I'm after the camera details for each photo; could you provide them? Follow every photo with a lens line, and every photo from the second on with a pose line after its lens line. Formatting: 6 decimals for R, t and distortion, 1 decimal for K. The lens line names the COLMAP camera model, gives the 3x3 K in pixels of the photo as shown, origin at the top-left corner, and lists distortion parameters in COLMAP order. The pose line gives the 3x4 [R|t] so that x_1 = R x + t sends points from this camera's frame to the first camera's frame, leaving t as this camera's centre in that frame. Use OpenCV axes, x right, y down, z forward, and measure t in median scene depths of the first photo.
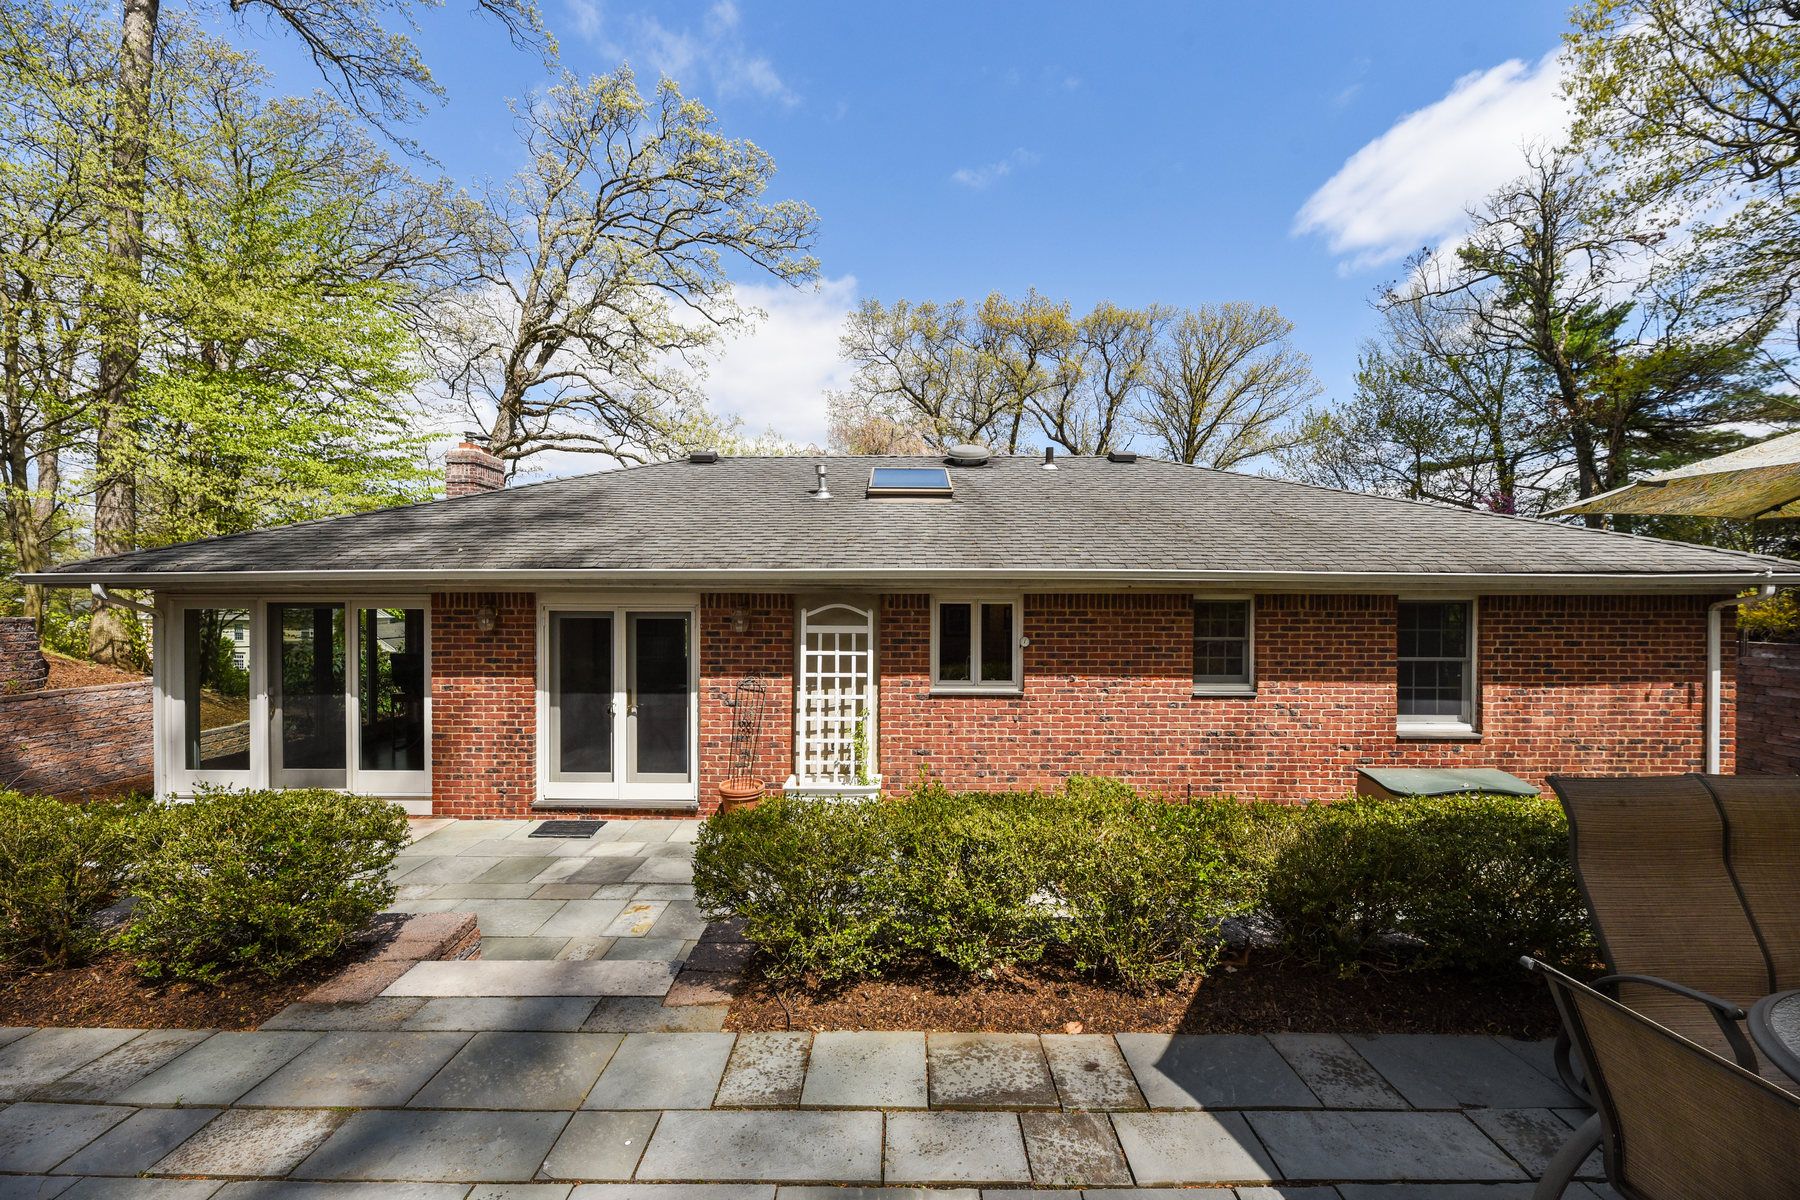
lens RADIAL K [[723.0, 0, 893.3], [0, 723.0, 603.6], [0, 0, 1]] dist [-0.002268, -0.000939]
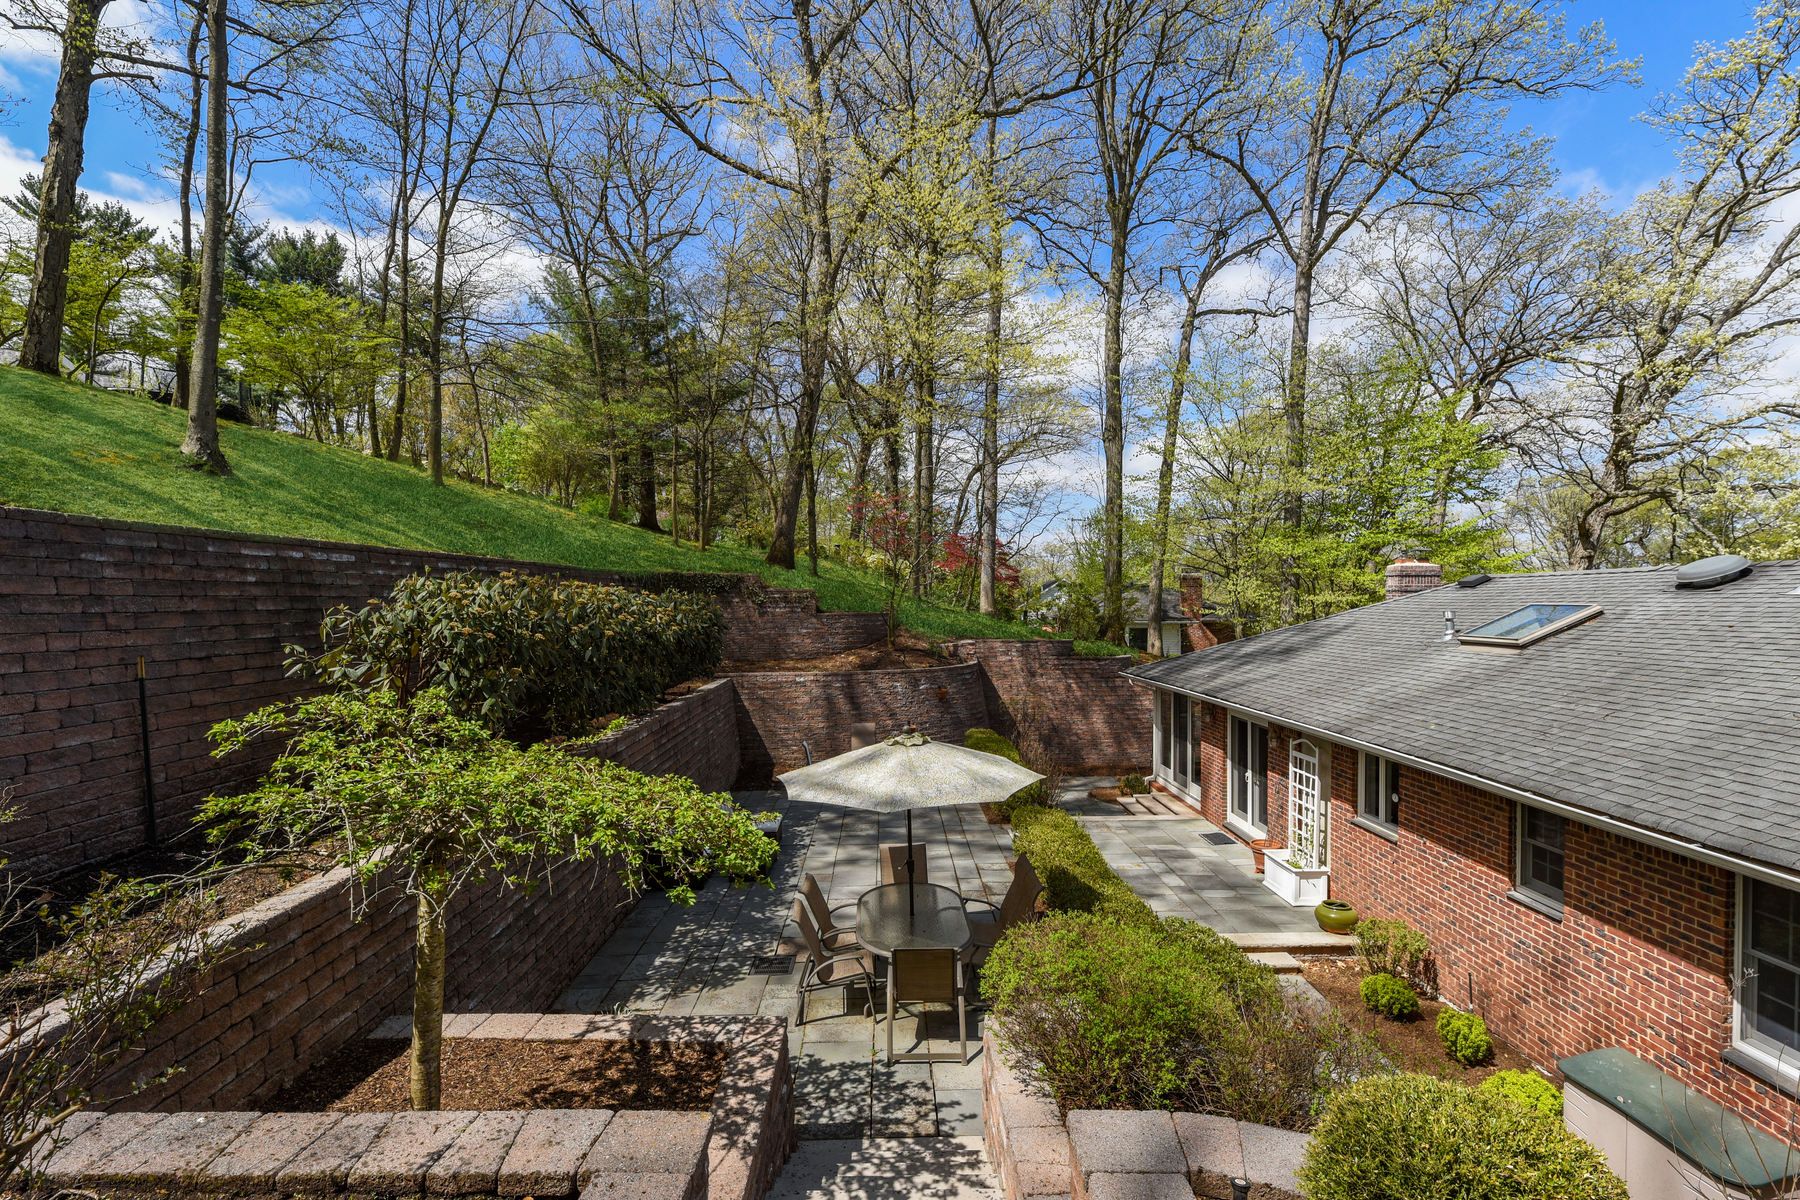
lens RADIAL K [[820.5, 0, 901.4], [0, 820.5, 602.9], [0, 0, 1]] dist [-0.000860, 0.000112]
pose [[0.029513, 0.004390, -0.999555, 1.485341], [-0.001335, 0.999990, 0.004353, -0.268801], [0.999564, 0.001206, 0.029518, 0.148574]]
